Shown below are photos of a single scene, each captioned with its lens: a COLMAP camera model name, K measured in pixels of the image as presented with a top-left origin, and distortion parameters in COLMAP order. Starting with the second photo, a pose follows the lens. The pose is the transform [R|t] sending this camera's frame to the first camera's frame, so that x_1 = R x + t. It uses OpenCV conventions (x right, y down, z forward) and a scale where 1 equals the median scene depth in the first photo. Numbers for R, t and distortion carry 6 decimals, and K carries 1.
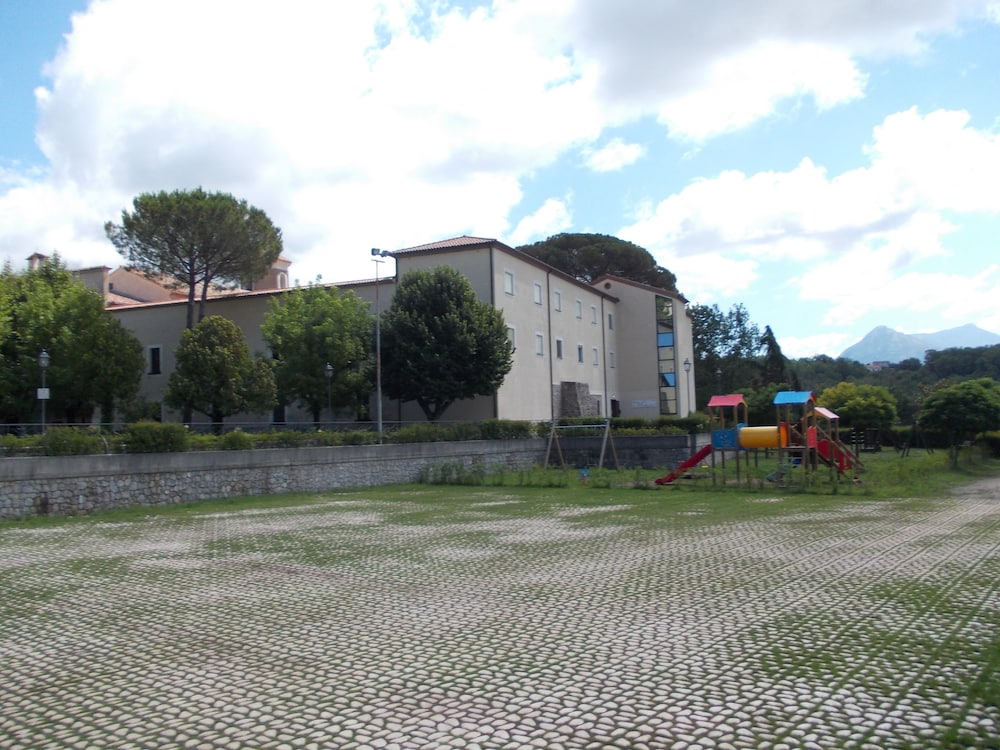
lens RADIAL K [[834.6, 0, 500.0], [0, 834.6, 375.0], [0, 0, 1]] dist [-0.032267, -0.007907]
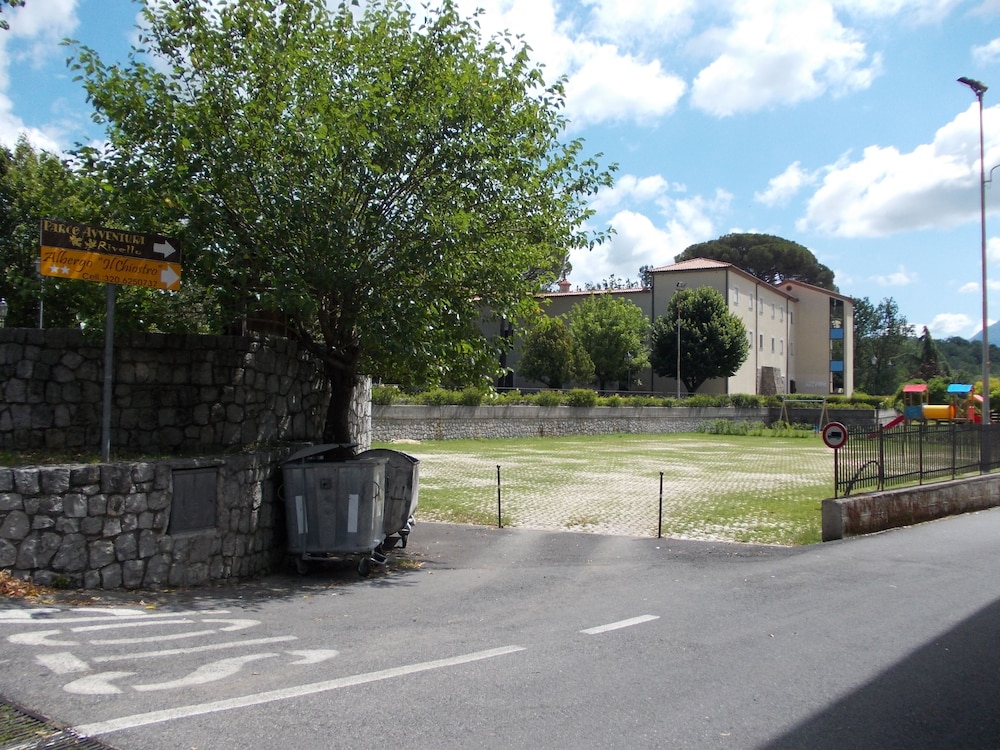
lens RADIAL K [[834.6, 0, 500.0], [0, 834.6, 375.0], [0, 0, 1]] dist [-0.032267, -0.007907]
pose [[0.990728, 0.034893, -0.131300, -0.163922], [-0.030006, 0.998788, 0.039021, -0.017355], [0.132502, -0.034719, 0.990574, -0.358758]]
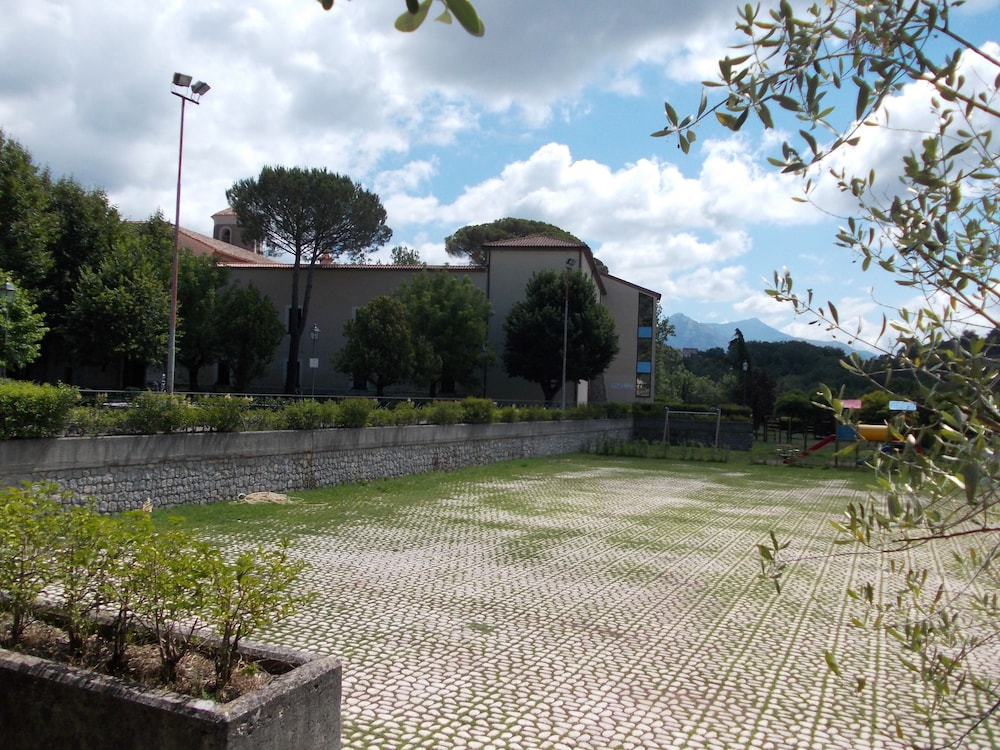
lens RADIAL K [[834.6, 0, 500.0], [0, 834.6, 375.0], [0, 0, 1]] dist [-0.032267, -0.007907]
pose [[0.972669, 0.066259, 0.222540, -0.304533], [-0.075991, 0.996478, 0.035449, -0.011124], [-0.219407, -0.051391, 0.974279, -0.096594]]
